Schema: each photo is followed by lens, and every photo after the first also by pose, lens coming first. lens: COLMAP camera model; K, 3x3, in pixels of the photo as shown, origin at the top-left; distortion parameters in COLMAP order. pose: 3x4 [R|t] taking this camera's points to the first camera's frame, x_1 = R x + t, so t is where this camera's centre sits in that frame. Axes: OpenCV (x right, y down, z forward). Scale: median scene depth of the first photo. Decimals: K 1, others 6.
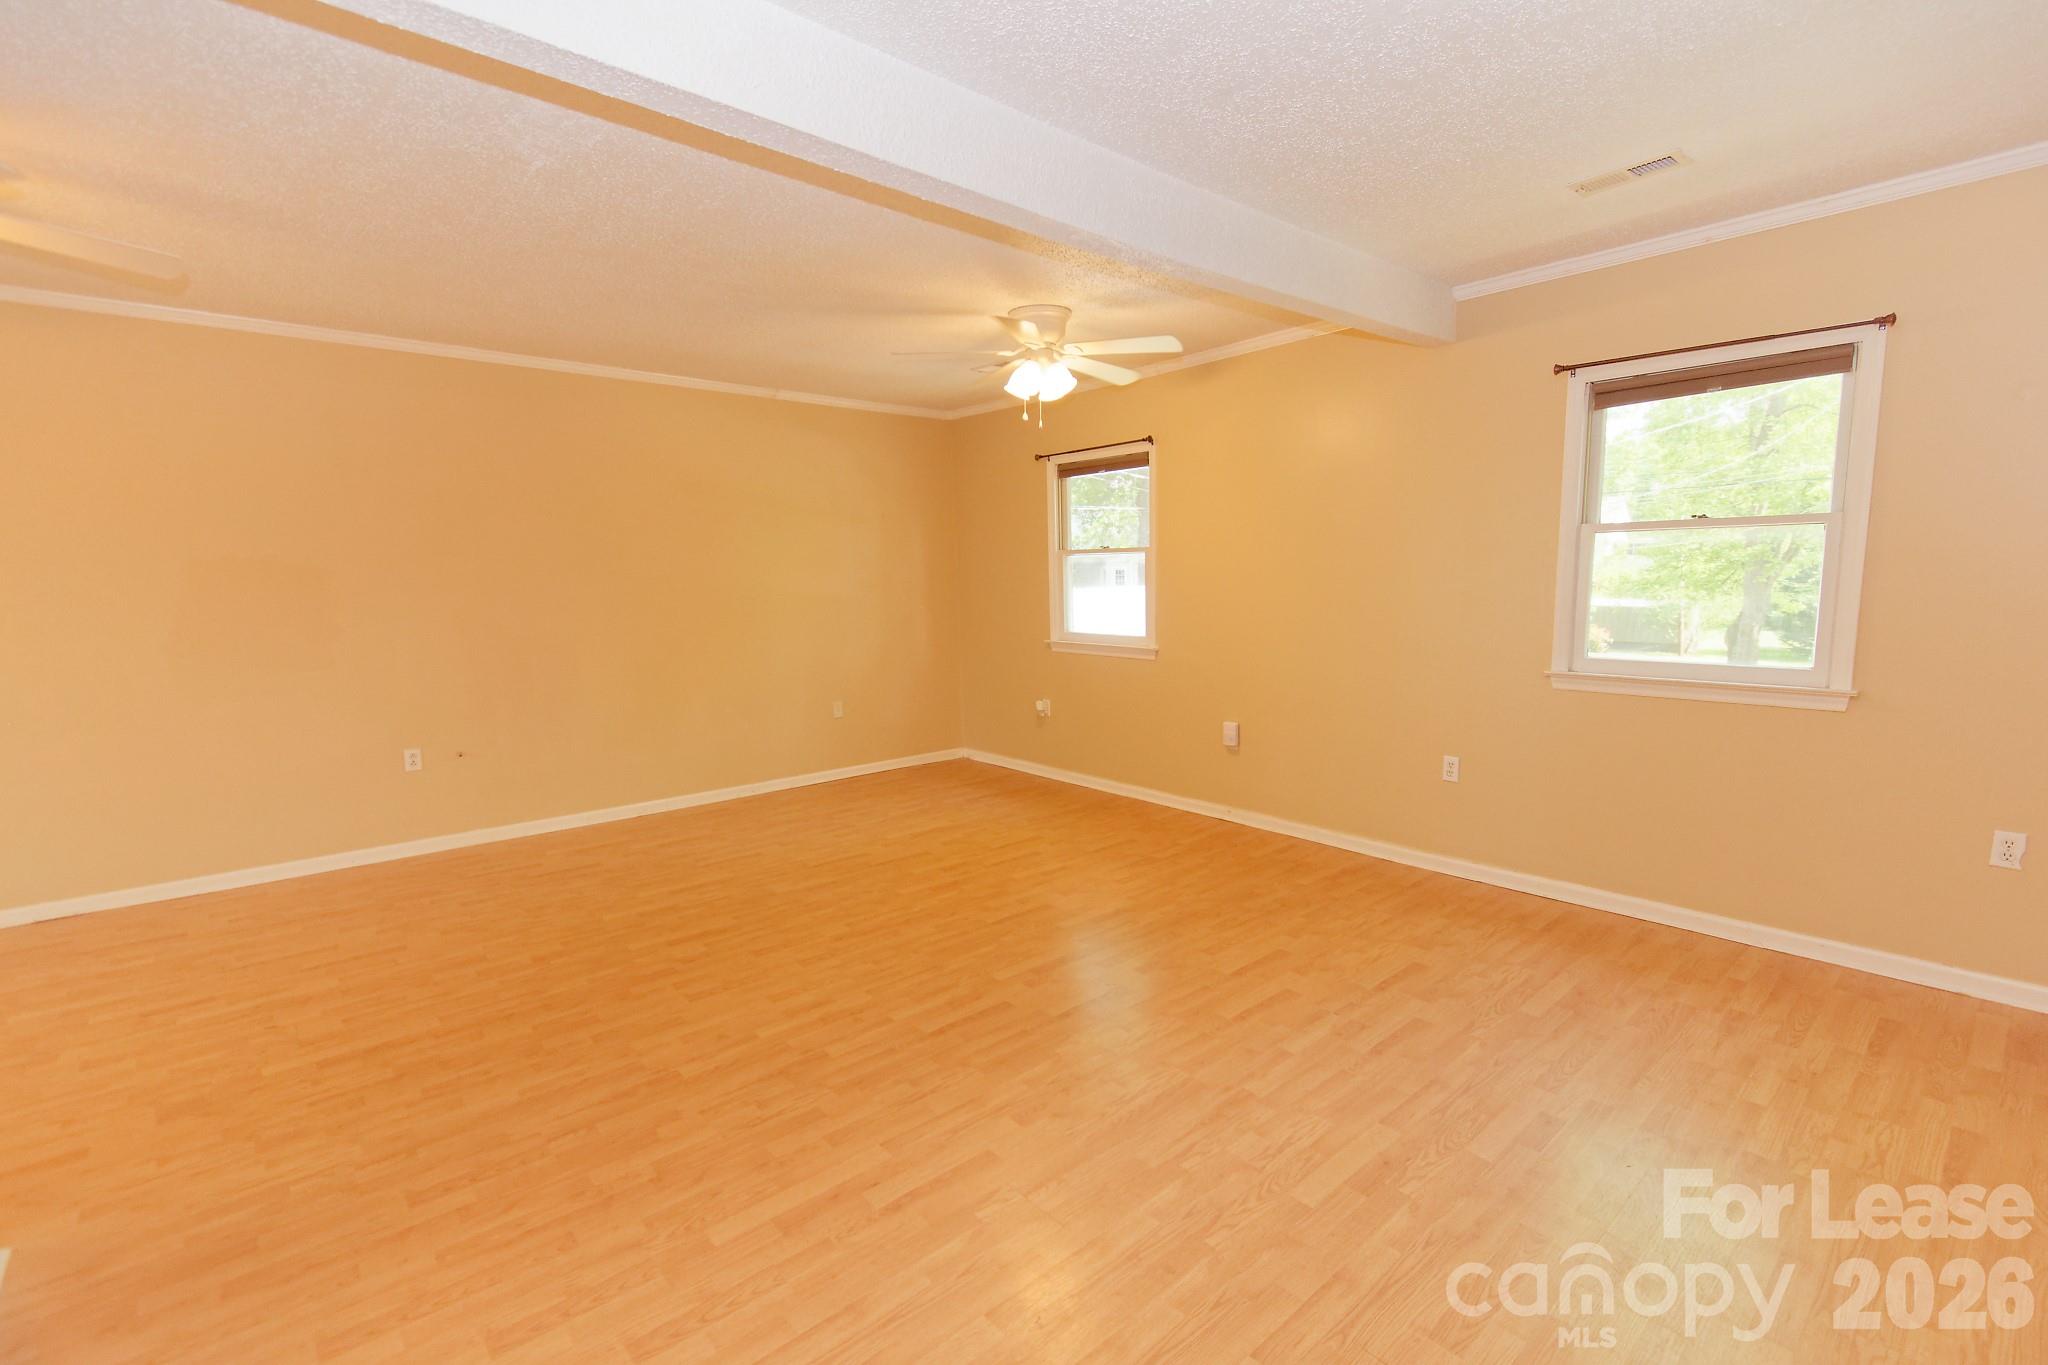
lens RADIAL K [[913.7, 0, 1024.0], [0, 913.7, 682.5], [0, 0, 1]] dist [0.004362, 0.000540]
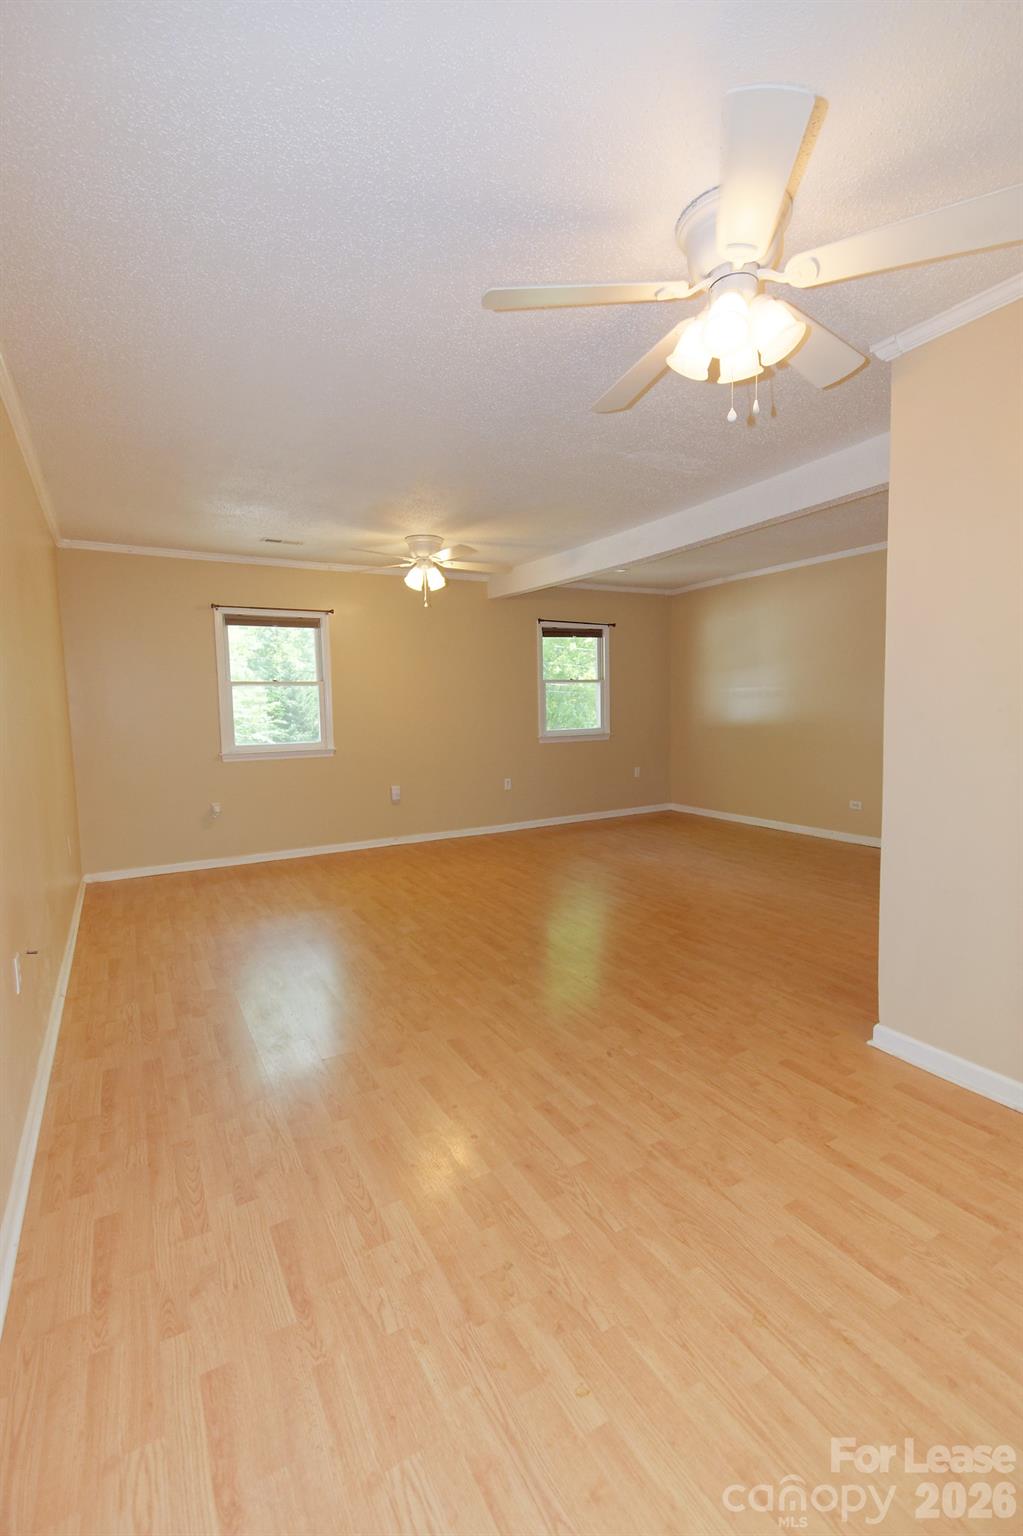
lens RADIAL K [[685.2, 0, 511.5], [0, 685.2, 768.0], [0, 0, 1]] dist [0.004362, 0.000540]
pose [[0.191846, -0.079970, 0.978162, -1.393544], [0.134193, 0.989451, 0.054574, -0.043315], [-0.972207, 0.120793, 0.200553, 0.750267]]
